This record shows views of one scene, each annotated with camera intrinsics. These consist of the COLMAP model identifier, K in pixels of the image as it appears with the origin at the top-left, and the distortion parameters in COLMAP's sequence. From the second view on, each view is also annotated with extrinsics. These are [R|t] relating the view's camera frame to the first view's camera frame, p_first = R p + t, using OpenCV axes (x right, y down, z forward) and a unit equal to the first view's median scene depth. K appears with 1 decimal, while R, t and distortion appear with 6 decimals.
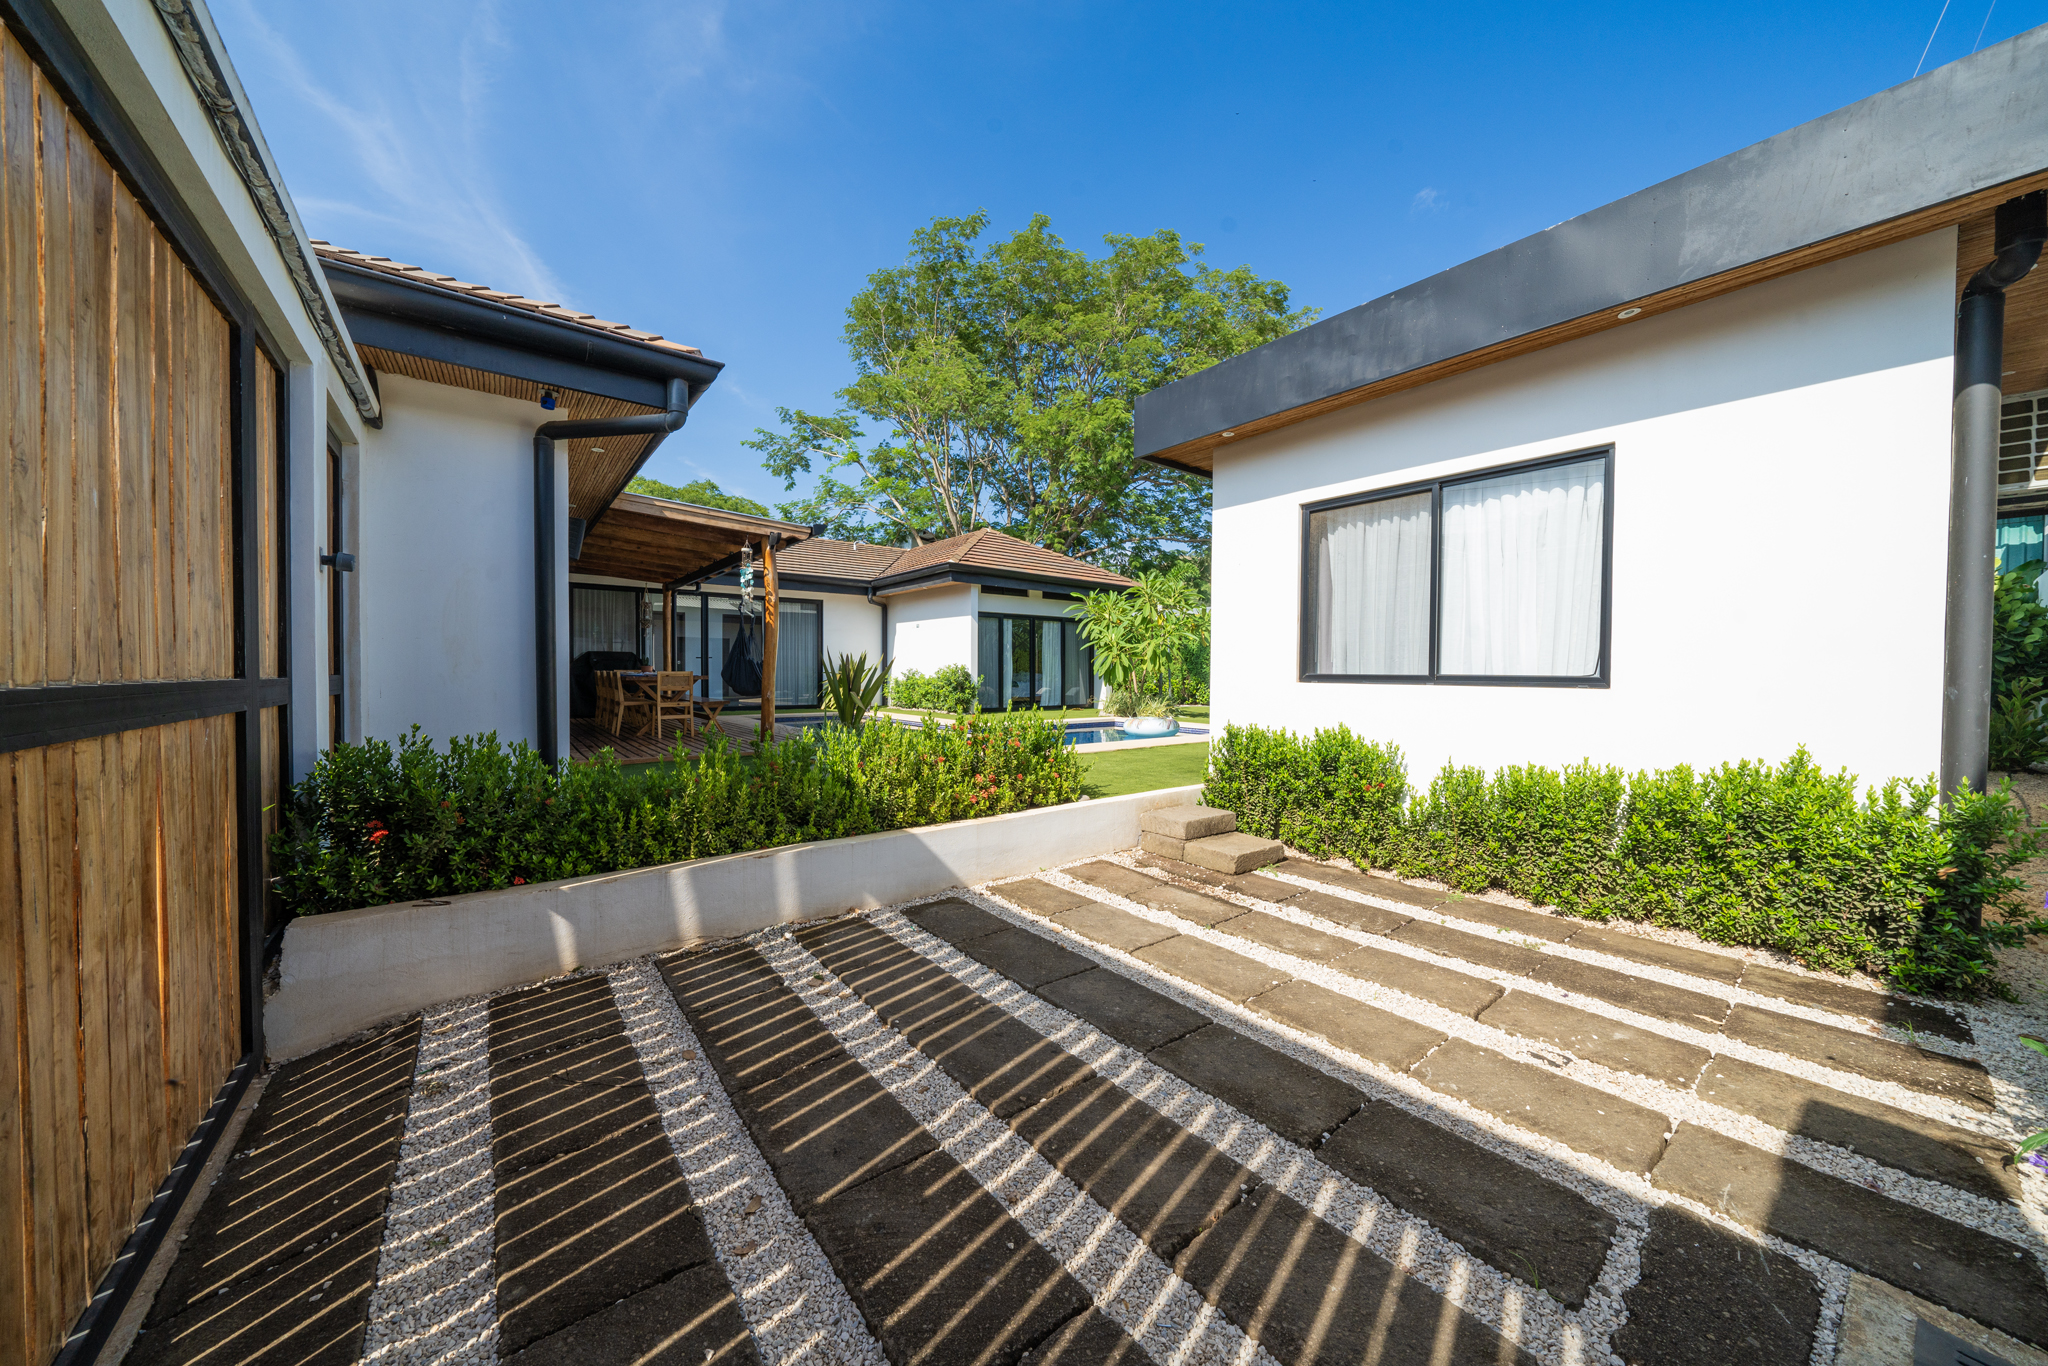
lens RADIAL K [[698.2, 0, 985.7], [0, 698.2, 683.9], [0, 0, 1]] dist [0.001182, 0.000133]
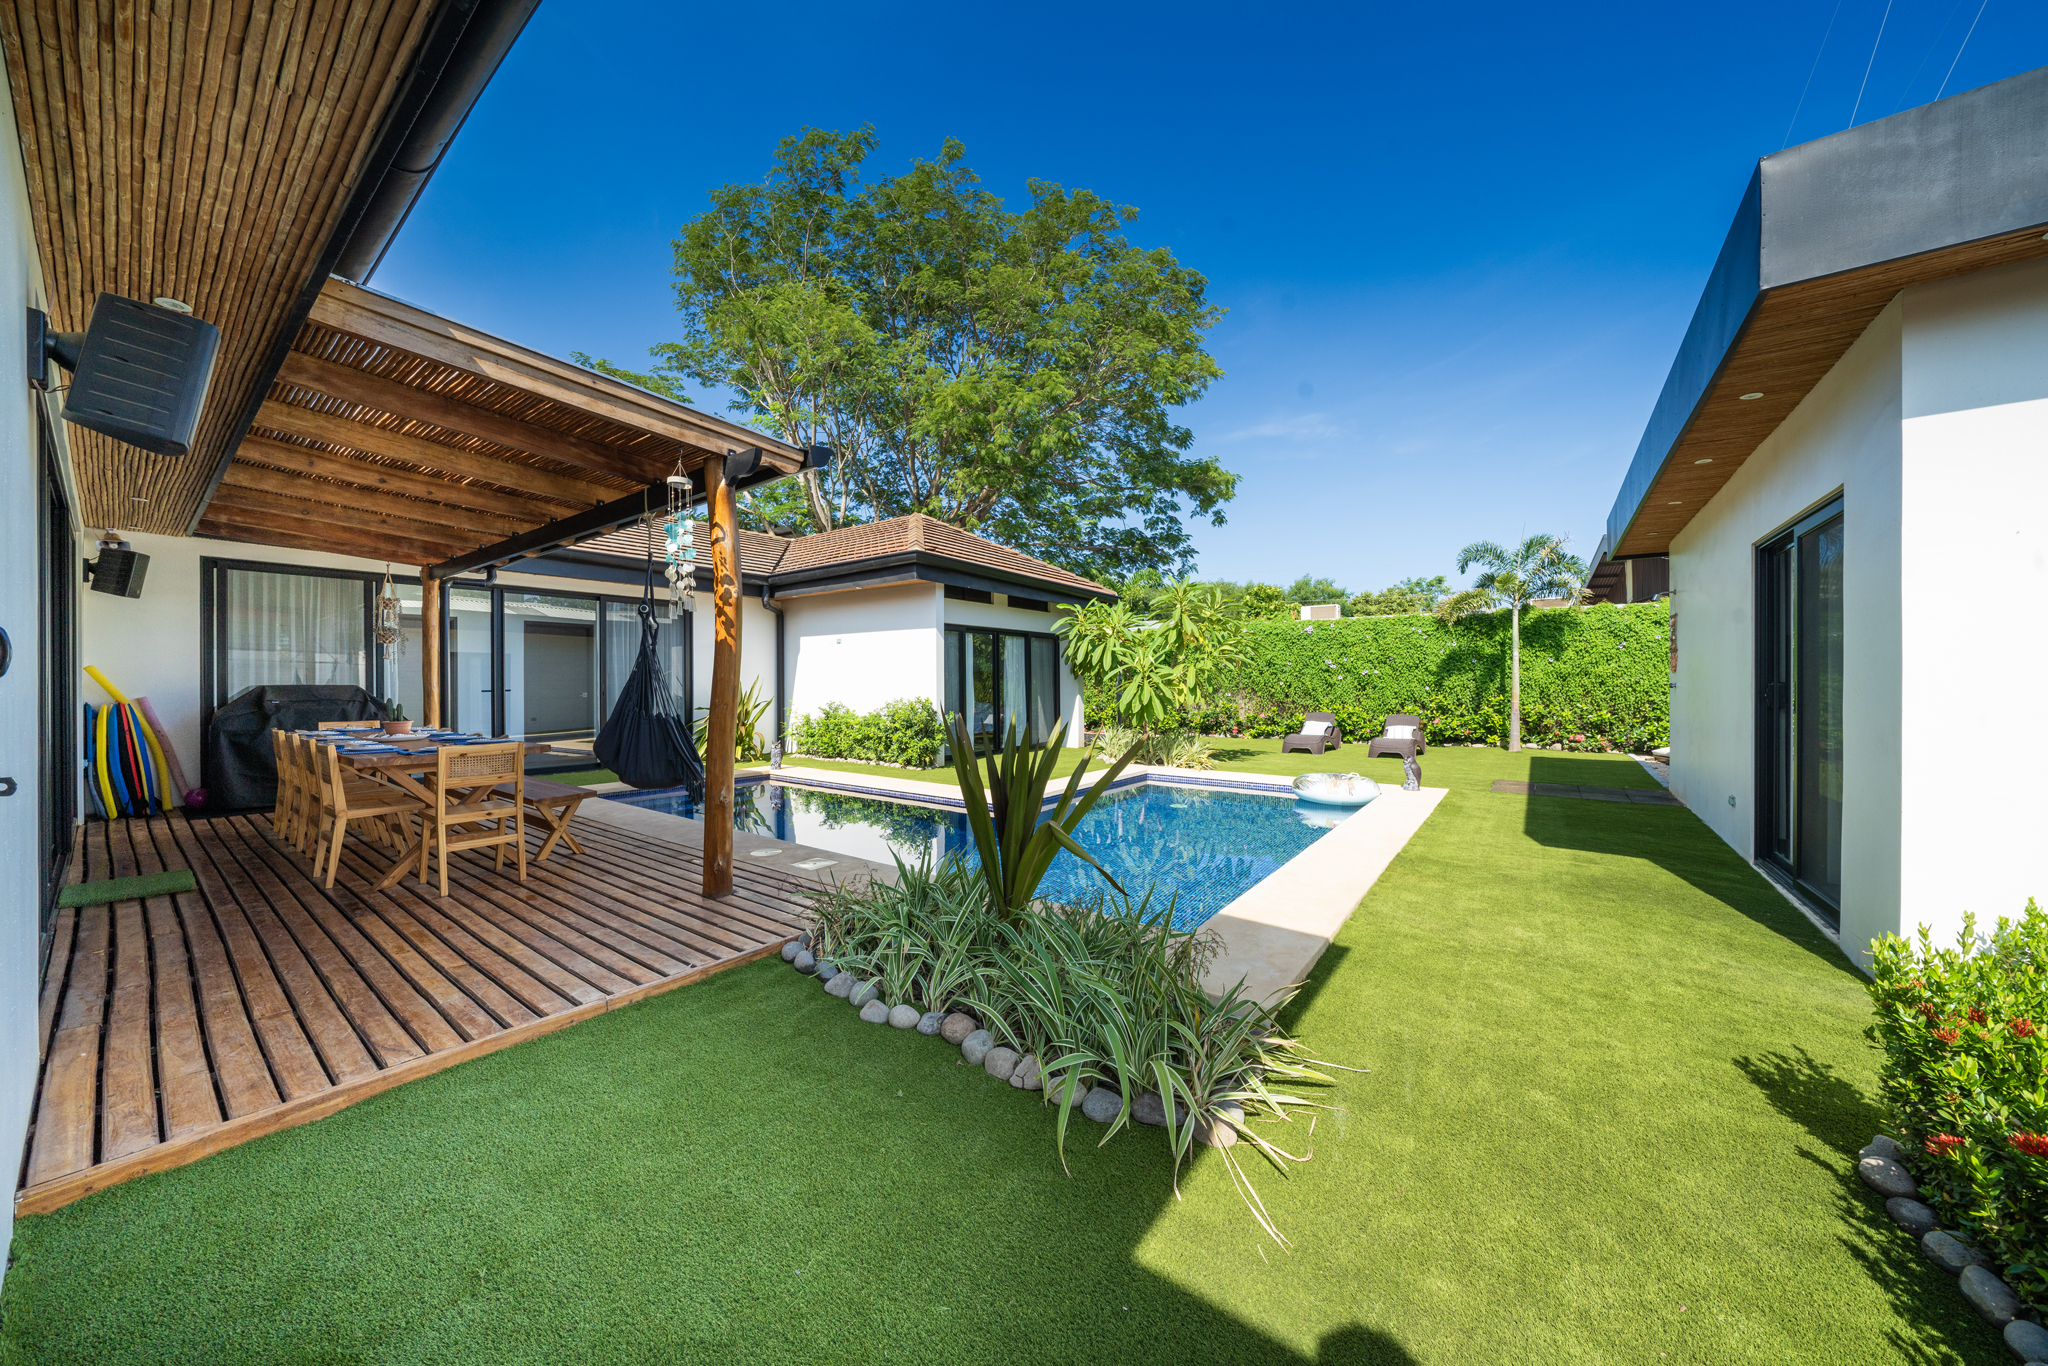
lens RADIAL K [[698.2, 0, 985.7], [0, 698.2, 683.9], [0, 0, 1]] dist [0.001182, 0.000133]
pose [[0.962332, -0.010057, 0.271693, -0.160749], [0.014644, 0.999782, -0.014858, -0.029383], [-0.271484, 0.018277, 0.962269, 0.298623]]
